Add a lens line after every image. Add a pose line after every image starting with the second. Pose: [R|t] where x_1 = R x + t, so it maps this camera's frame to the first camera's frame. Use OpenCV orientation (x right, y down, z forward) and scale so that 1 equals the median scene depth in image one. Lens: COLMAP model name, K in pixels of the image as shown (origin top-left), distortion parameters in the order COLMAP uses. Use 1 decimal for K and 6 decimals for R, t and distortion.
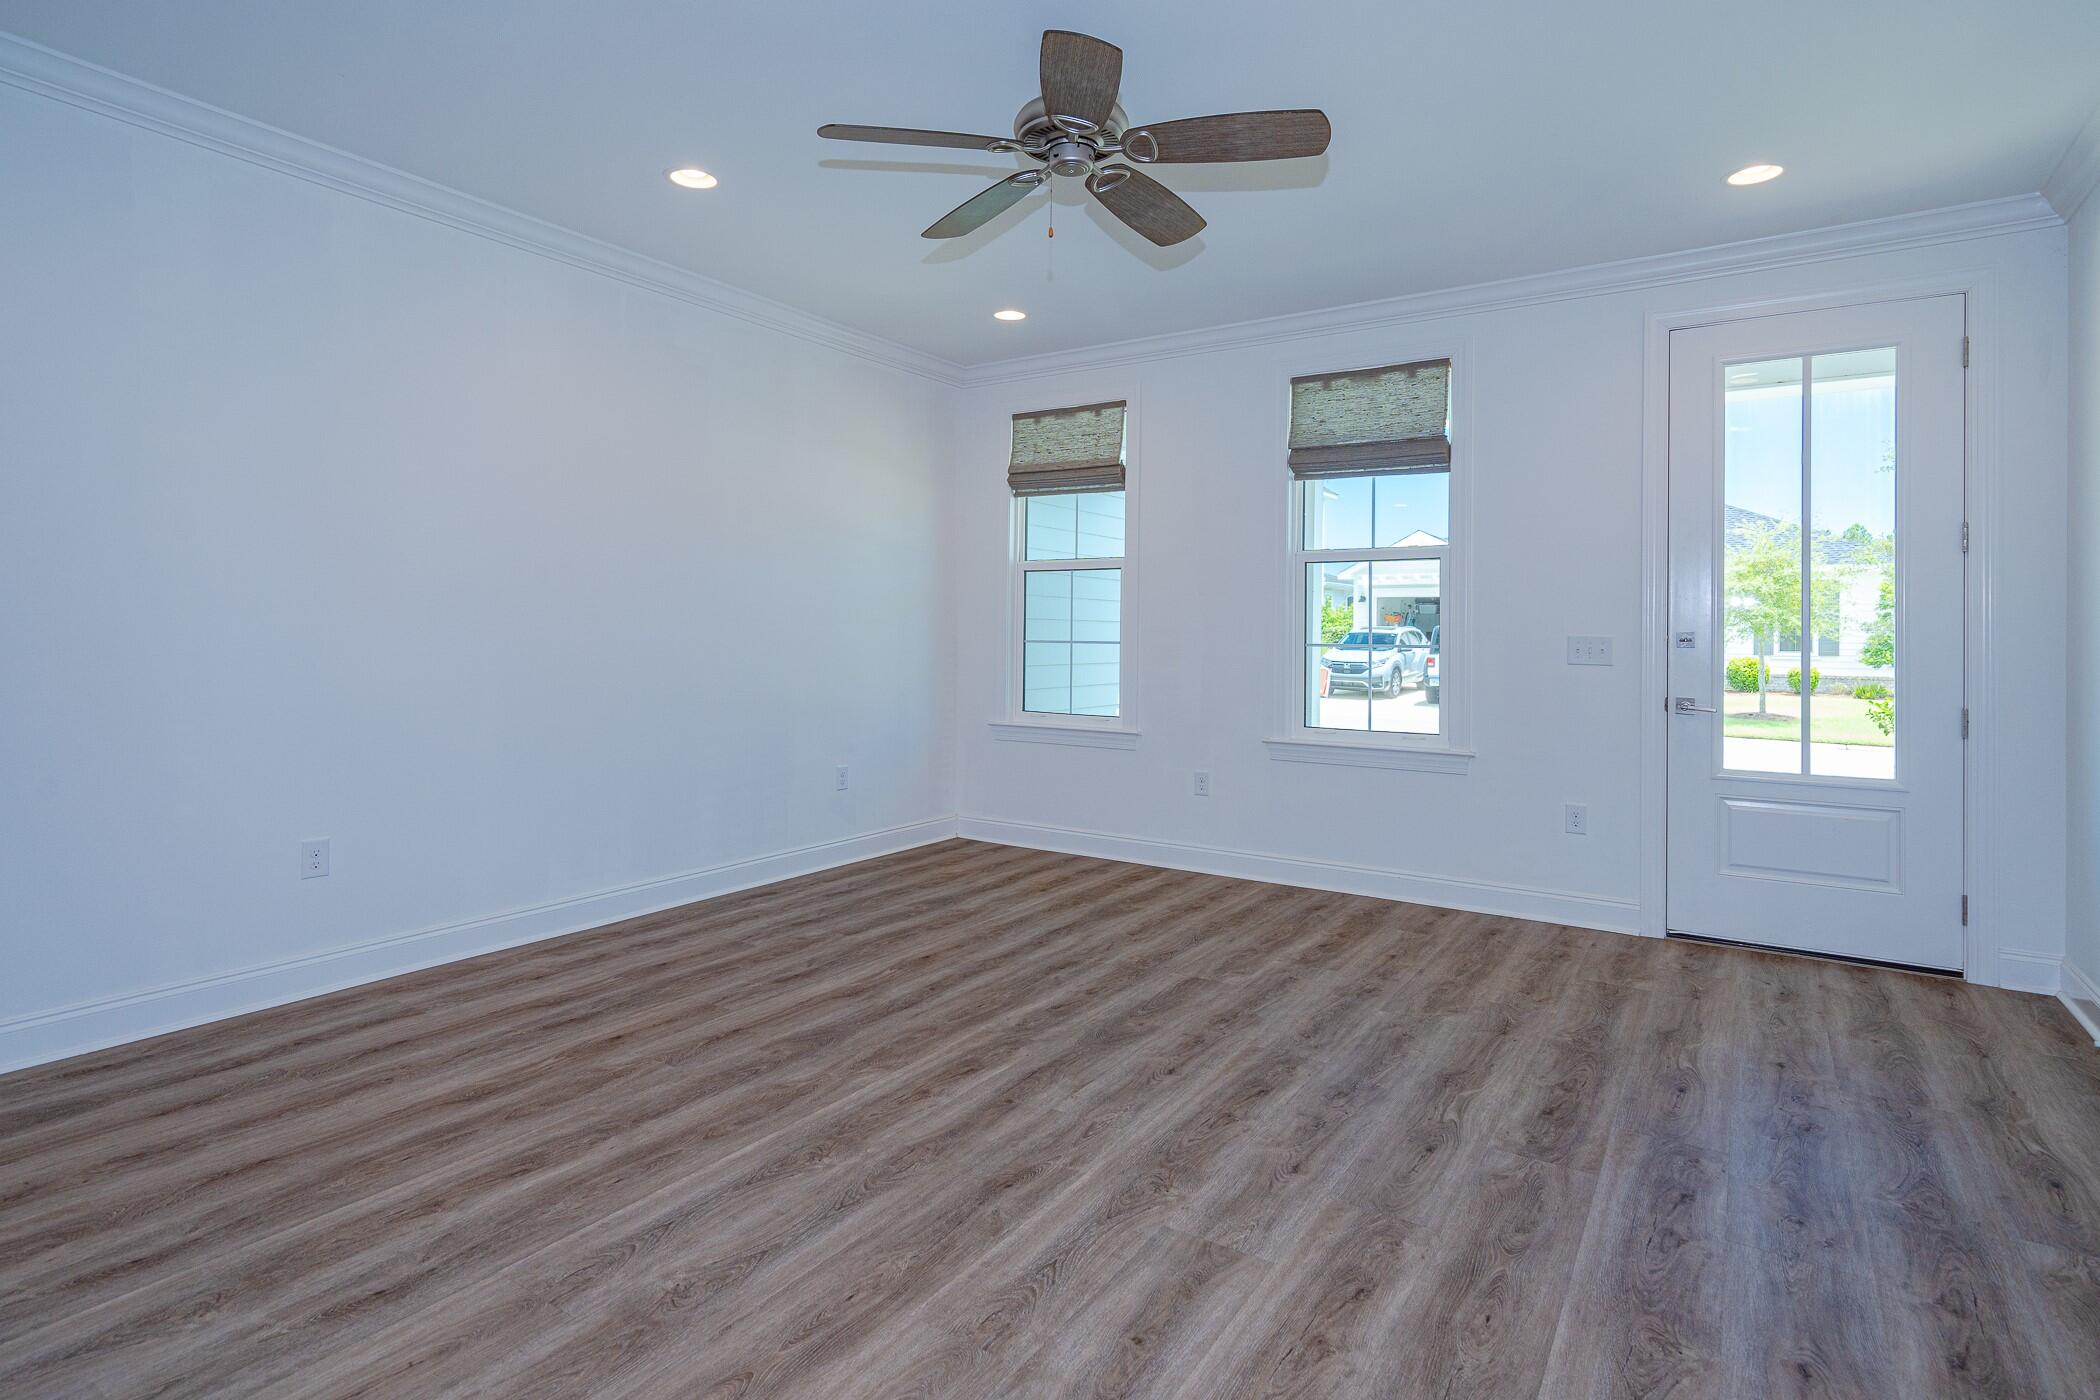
lens RADIAL K [[1076.9, 0, 1041.9], [0, 1076.9, 617.4], [0, 0, 1]] dist [0.001981, 0.000886]
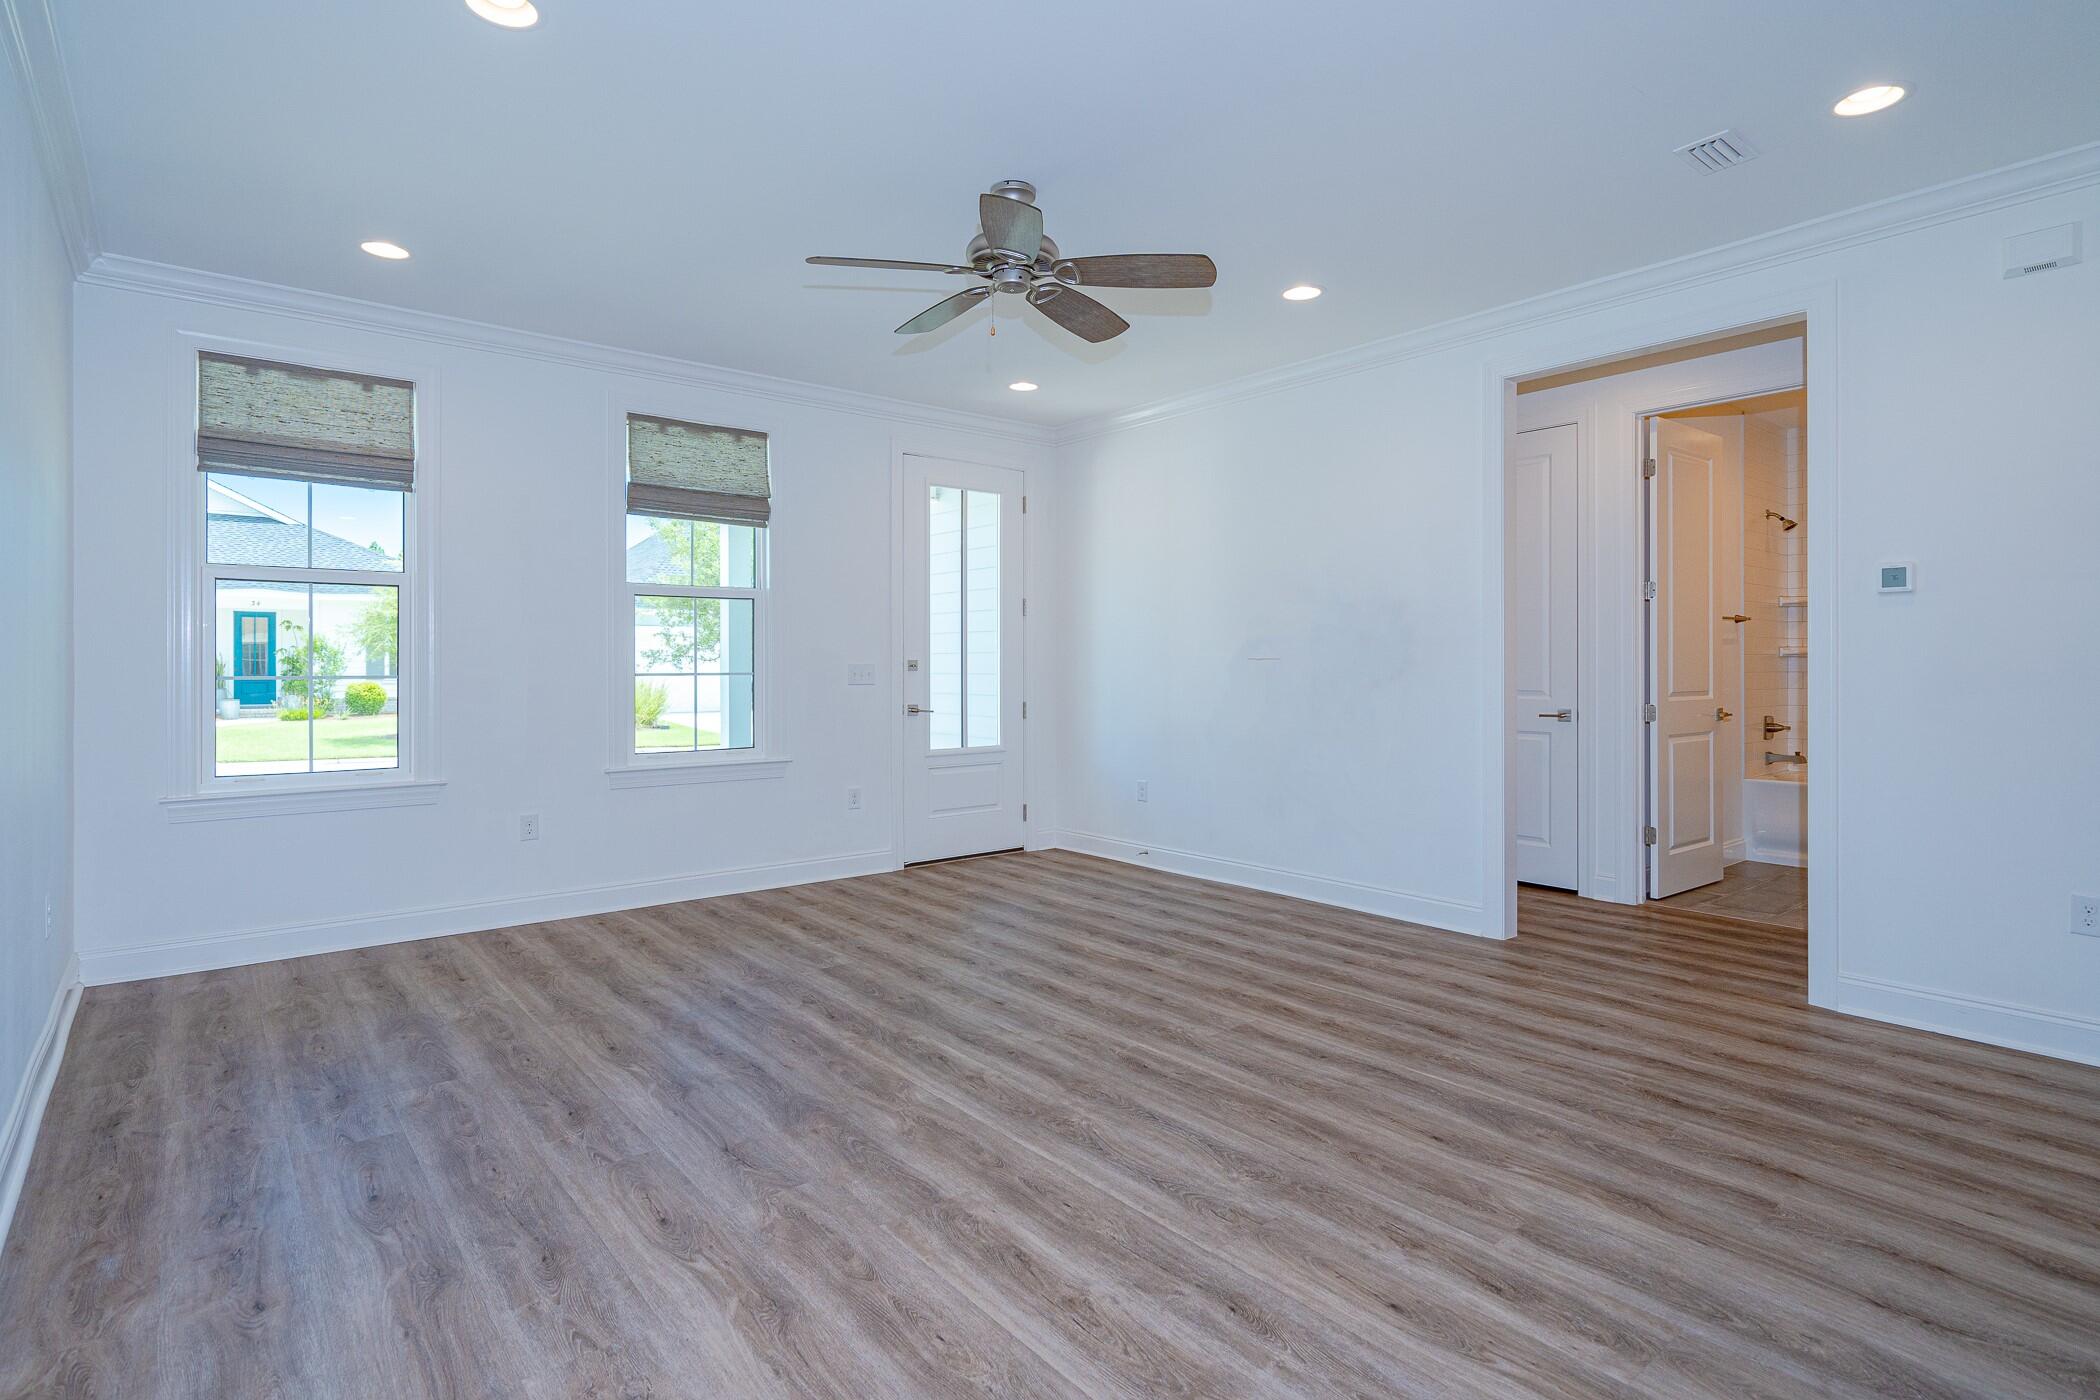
lens RADIAL K [[1044.6, 0, 1054.3], [0, 1044.6, 656.0], [0, 0, 1]] dist [-0.000496, 0.000134]
pose [[0.294045, -0.002469, 0.955788, -0.934526], [-0.008748, 0.999948, 0.005274, -0.001446], [-0.955752, -0.009912, 0.294008, 0.506300]]
